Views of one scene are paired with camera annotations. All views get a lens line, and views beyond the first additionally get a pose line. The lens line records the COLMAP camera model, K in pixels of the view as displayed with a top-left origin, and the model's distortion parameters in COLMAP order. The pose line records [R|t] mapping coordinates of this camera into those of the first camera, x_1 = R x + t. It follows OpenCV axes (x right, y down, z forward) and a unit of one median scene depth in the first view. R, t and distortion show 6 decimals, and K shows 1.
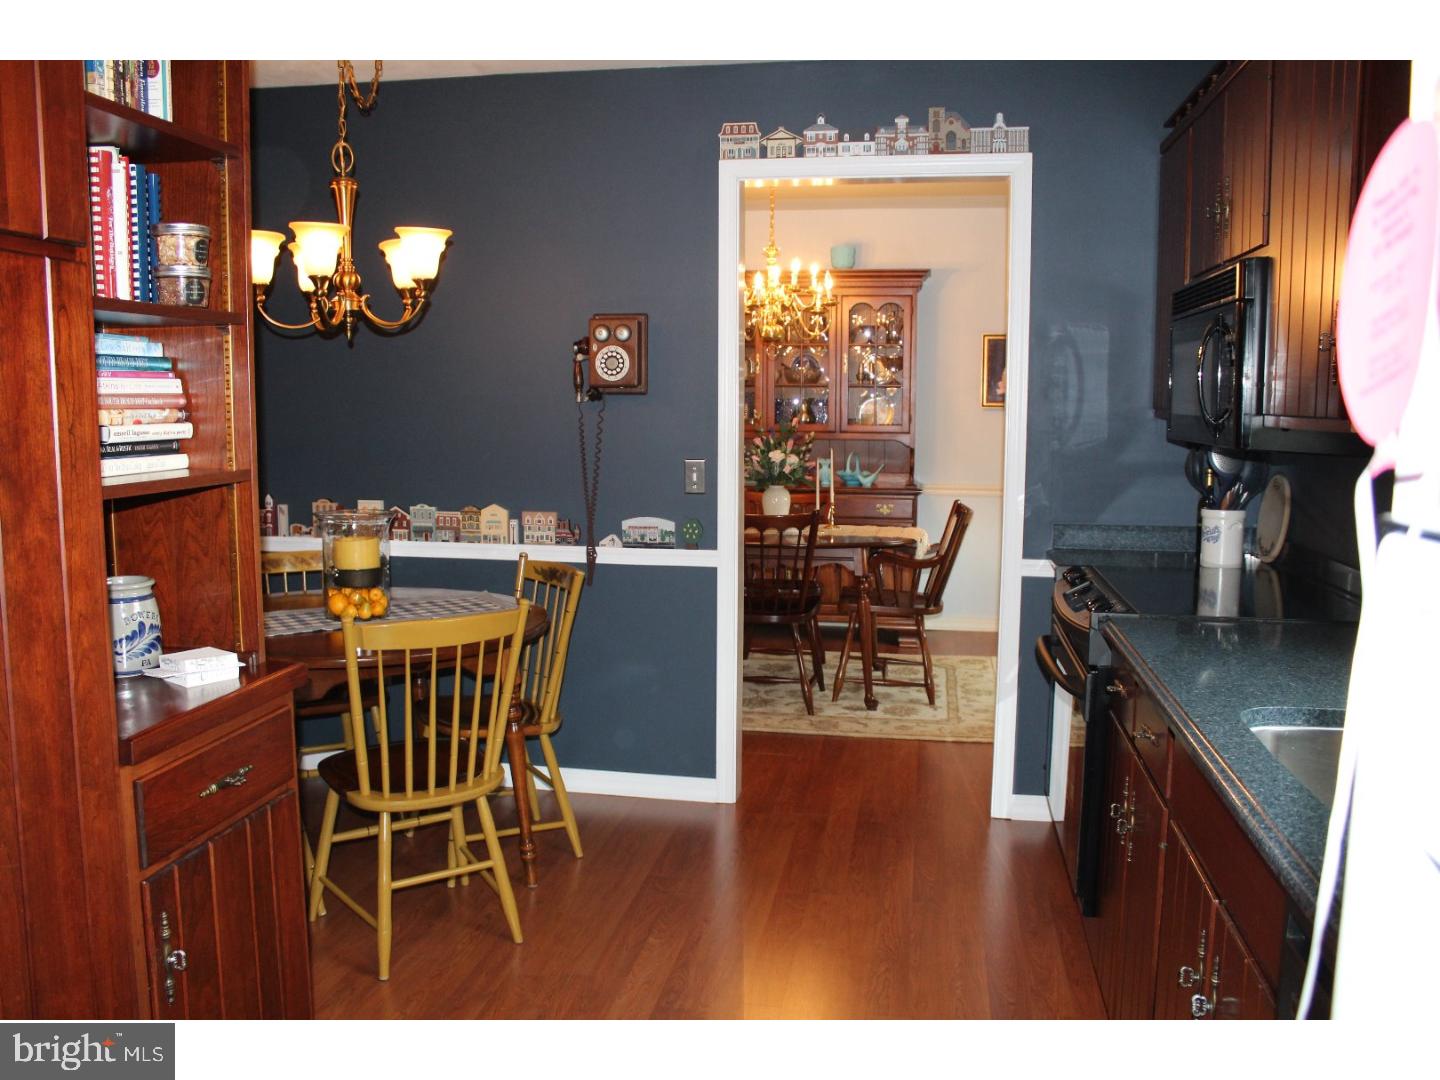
lens RADIAL K [[1175.8, 0, 720.0], [0, 1175.8, 540.0], [0, 0, 1]] dist [-0.174354, 0.165019]
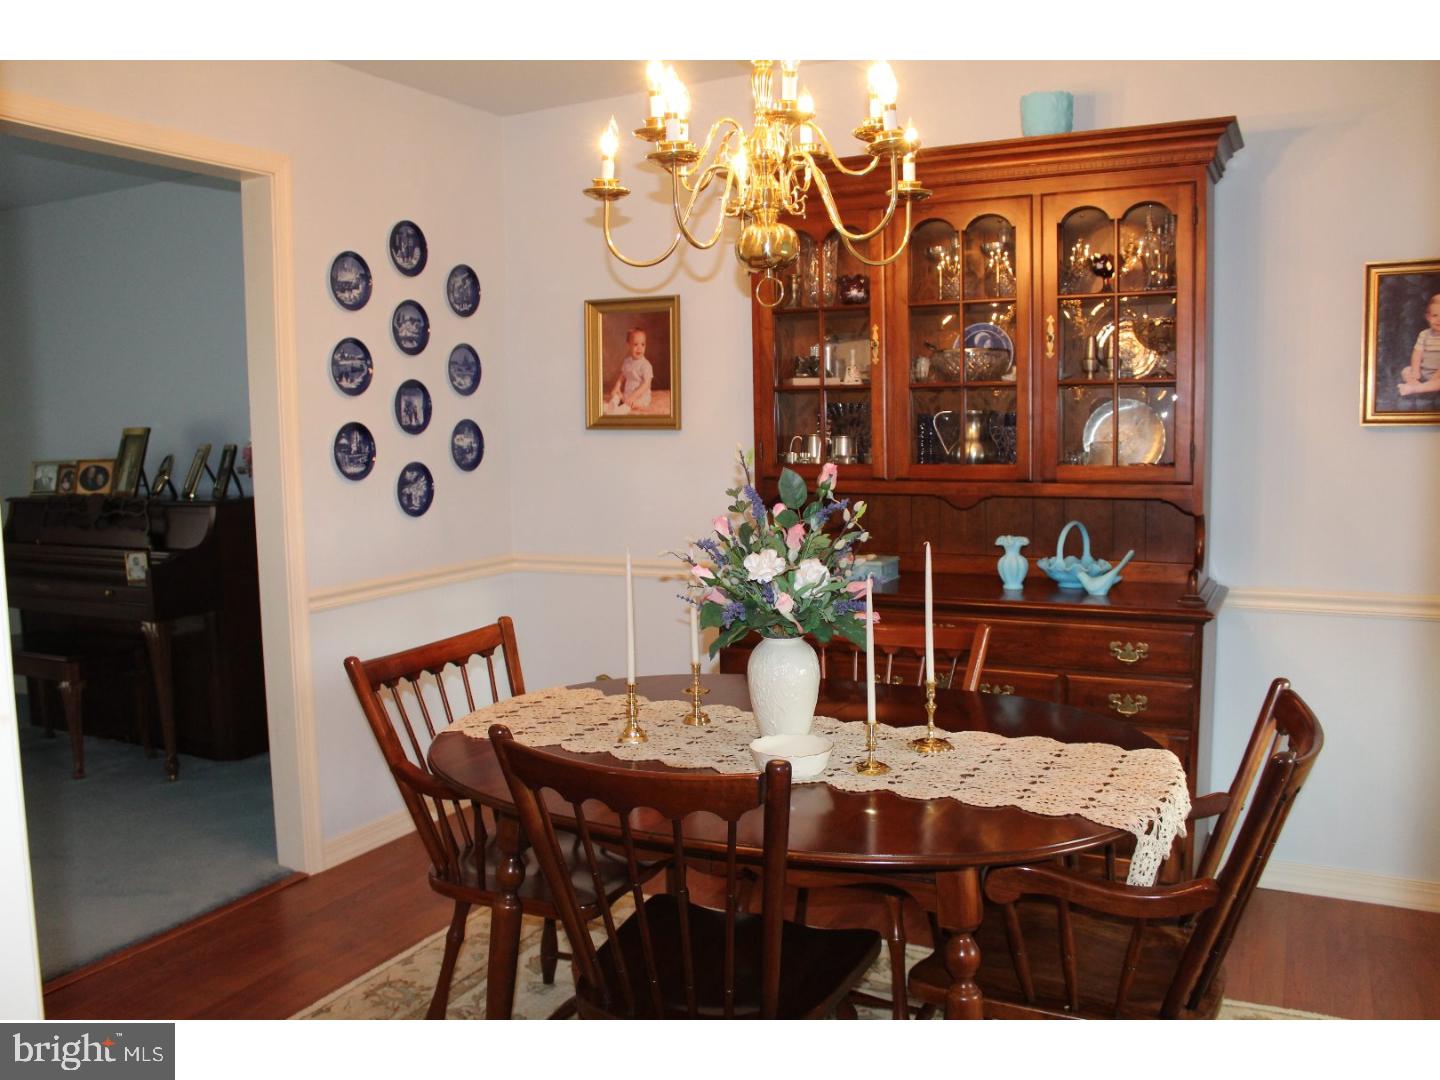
lens RADIAL K [[1175.8, 0, 720.0], [0, 1175.8, 540.0], [0, 0, 1]] dist [-0.174354, 0.165019]
pose [[0.953546, 0.009305, -0.301104, 0.120192], [-0.013909, 0.999817, -0.013152, -0.060112], [0.300927, 0.016730, 0.953501, 0.508879]]
